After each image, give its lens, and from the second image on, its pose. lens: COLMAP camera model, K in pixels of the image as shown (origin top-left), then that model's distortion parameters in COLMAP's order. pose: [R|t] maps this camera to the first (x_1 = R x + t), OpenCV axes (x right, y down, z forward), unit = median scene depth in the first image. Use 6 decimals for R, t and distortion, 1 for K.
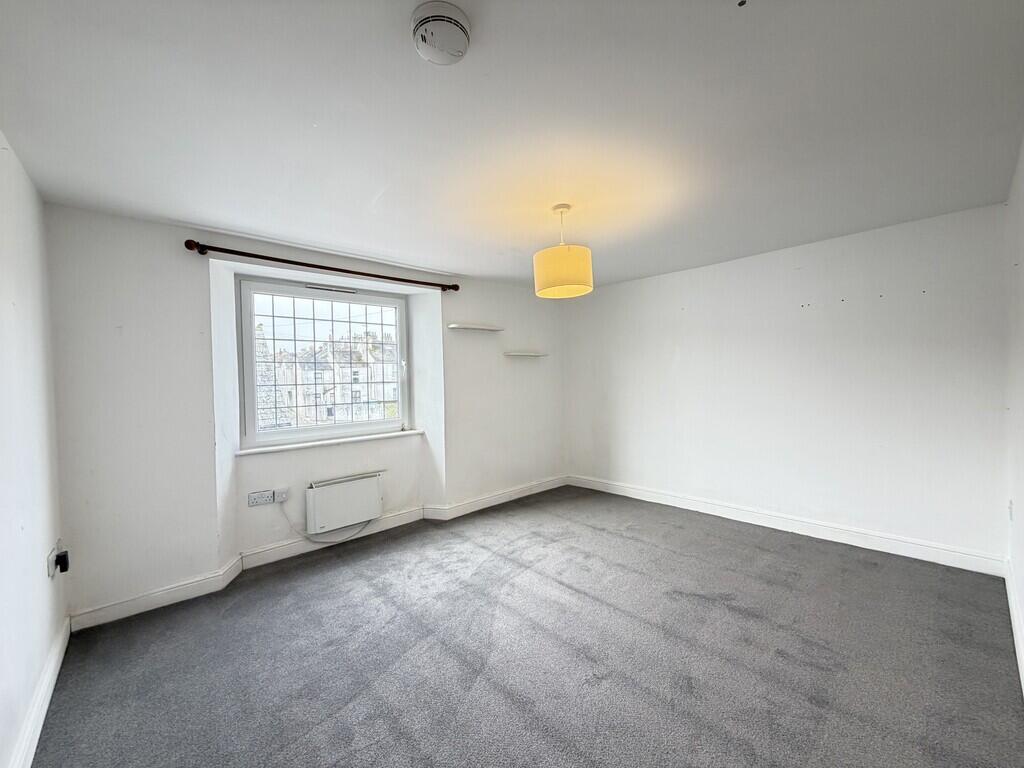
lens RADIAL K [[407.5, 0, 516.9], [0, 407.5, 382.2], [0, 0, 1]] dist [-0.001681, -0.000514]
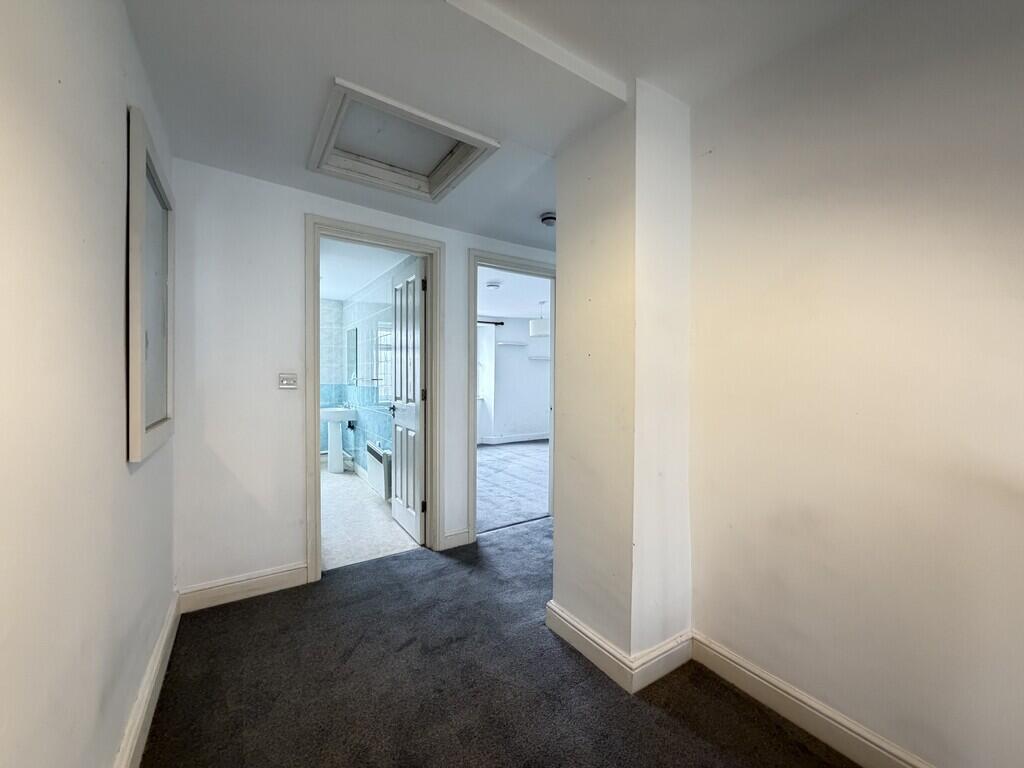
lens RADIAL K [[407.5, 0, 512.7], [0, 407.5, 382.7], [0, 0, 1]] dist [-0.001681, -0.000514]
pose [[0.989616, 0.038054, -0.138609, 0.176213], [-0.037678, 0.999276, 0.005338, 0.035216], [0.138711, -0.000060, 0.990333, -0.900555]]
